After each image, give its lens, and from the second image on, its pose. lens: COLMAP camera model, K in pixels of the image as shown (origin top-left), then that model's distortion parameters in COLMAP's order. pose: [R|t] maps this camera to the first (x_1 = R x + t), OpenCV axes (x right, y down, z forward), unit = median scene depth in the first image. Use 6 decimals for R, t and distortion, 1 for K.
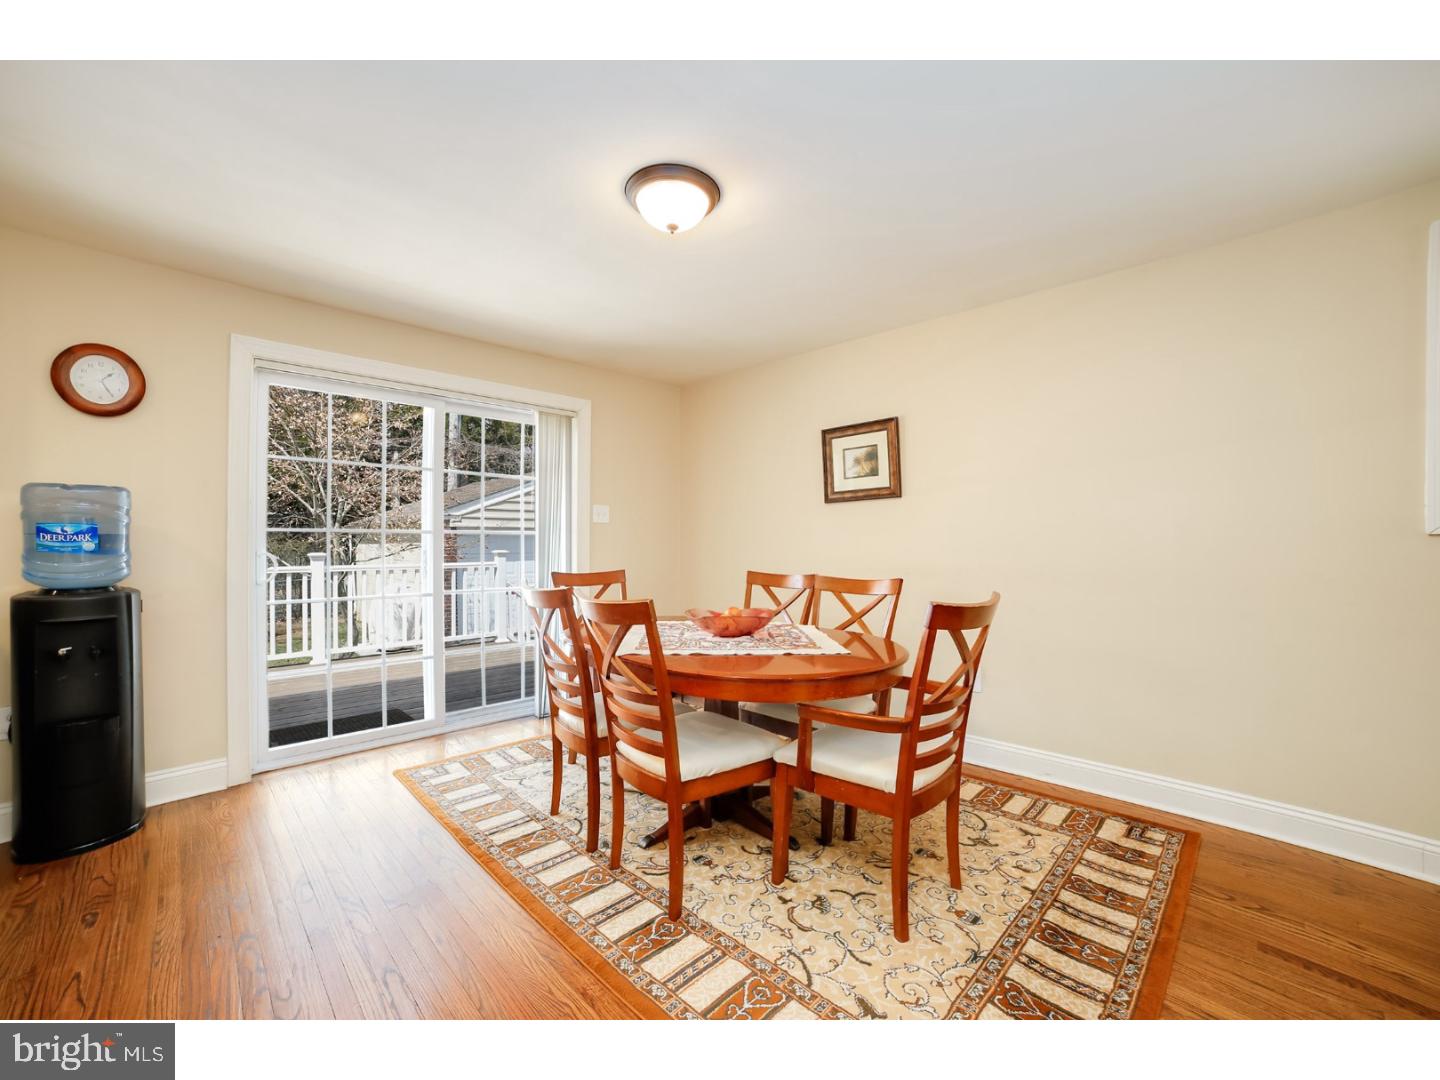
lens RADIAL K [[578.7, 0, 730.2], [0, 578.7, 540.7], [0, 0, 1]] dist [-0.007417, 0.000578]
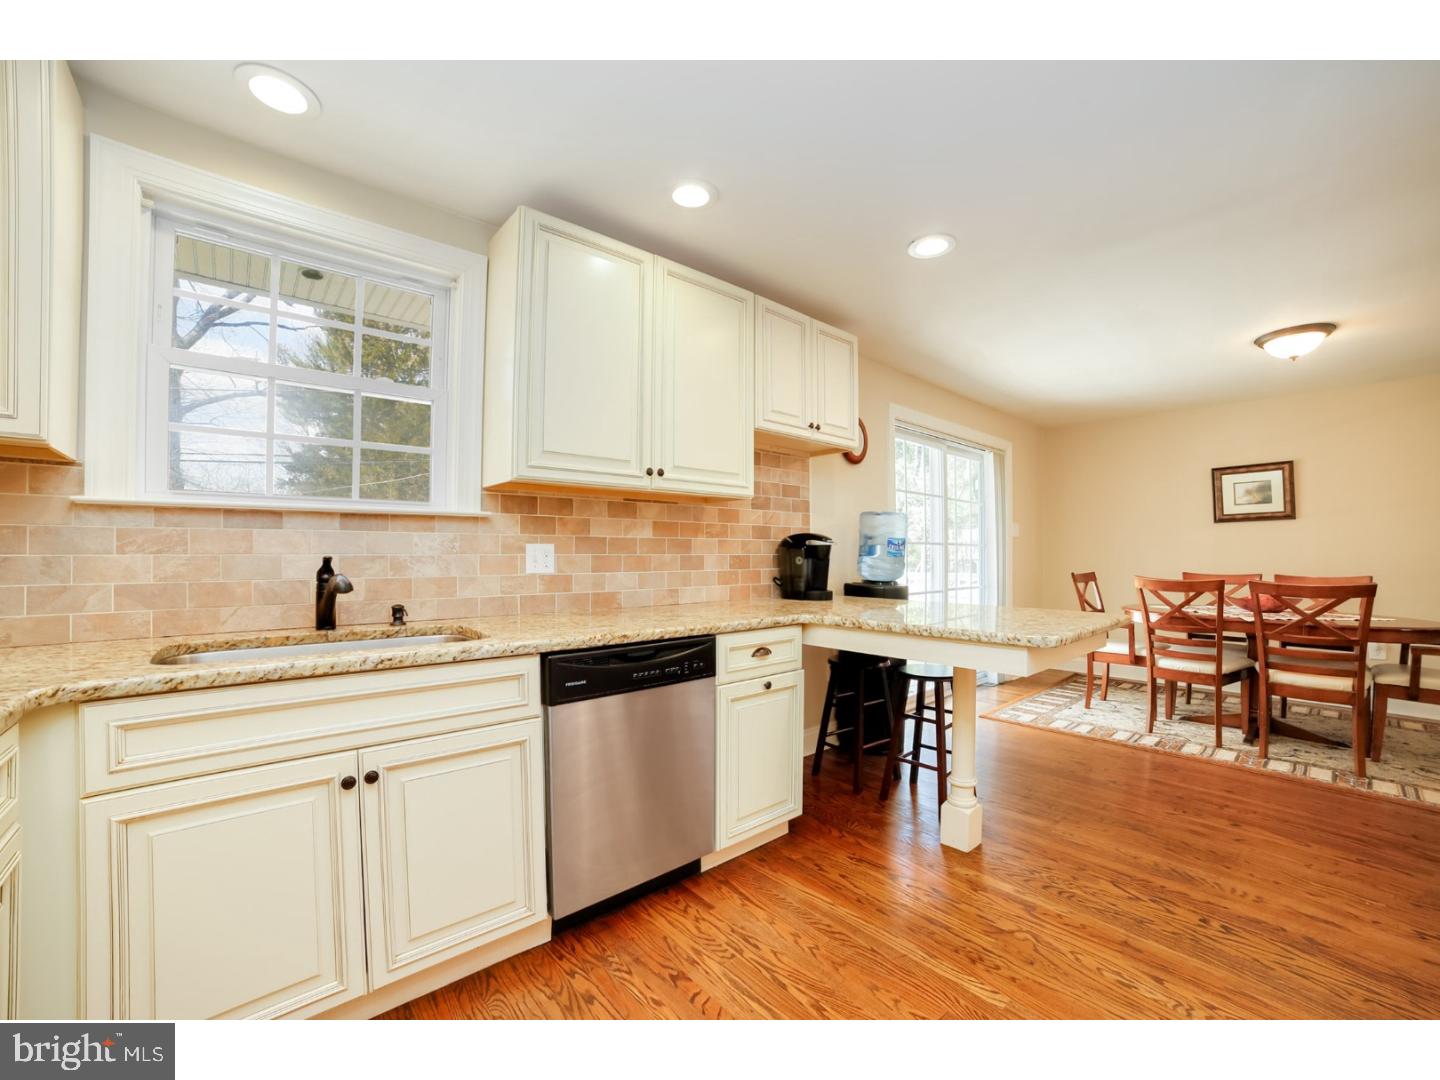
lens RADIAL K [[578.7, 0, 710.2], [0, 578.7, 540.6], [0, 0, 1]] dist [-0.007417, 0.000578]
pose [[0.998224, -0.000044, -0.059568, -1.574380], [-0.001399, 0.999706, -0.024189, 0.015377], [0.059551, 0.024229, 0.997931, -0.674405]]
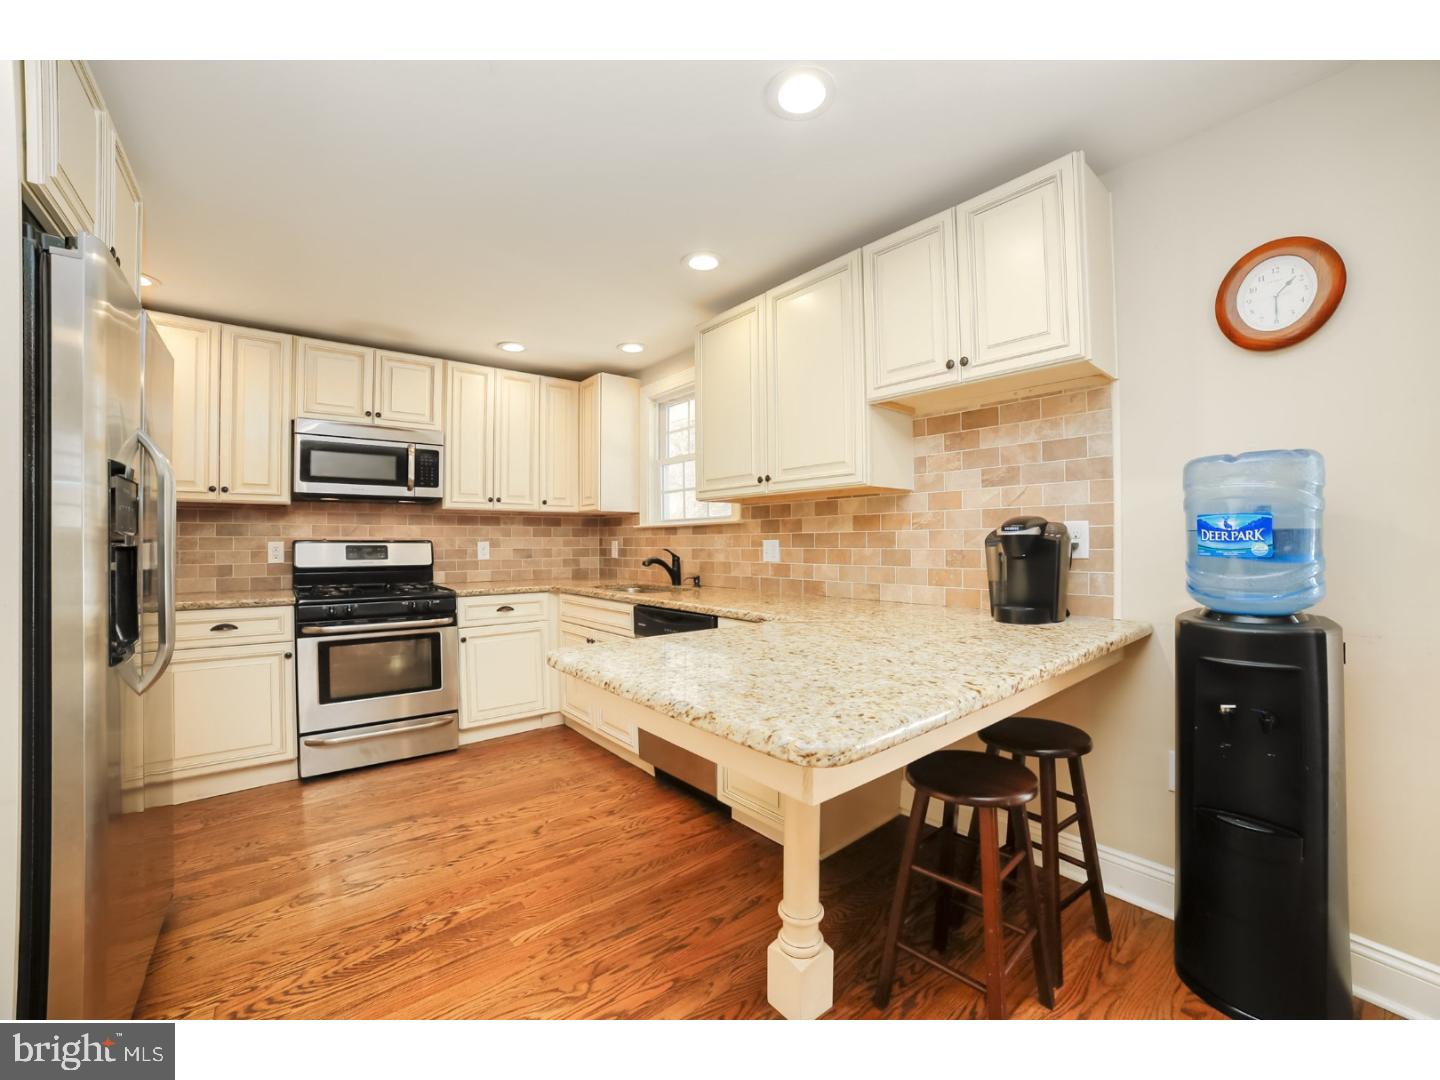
lens RADIAL K [[578.7, 0, 764.5], [0, 578.7, 538.0], [0, 0, 1]] dist [-0.007417, 0.000578]
pose [[-0.008613, -0.009644, -0.999916, -0.445078], [-0.000710, 0.999953, -0.009638, 0.004074], [0.999963, 0.000627, -0.008620, 0.426920]]
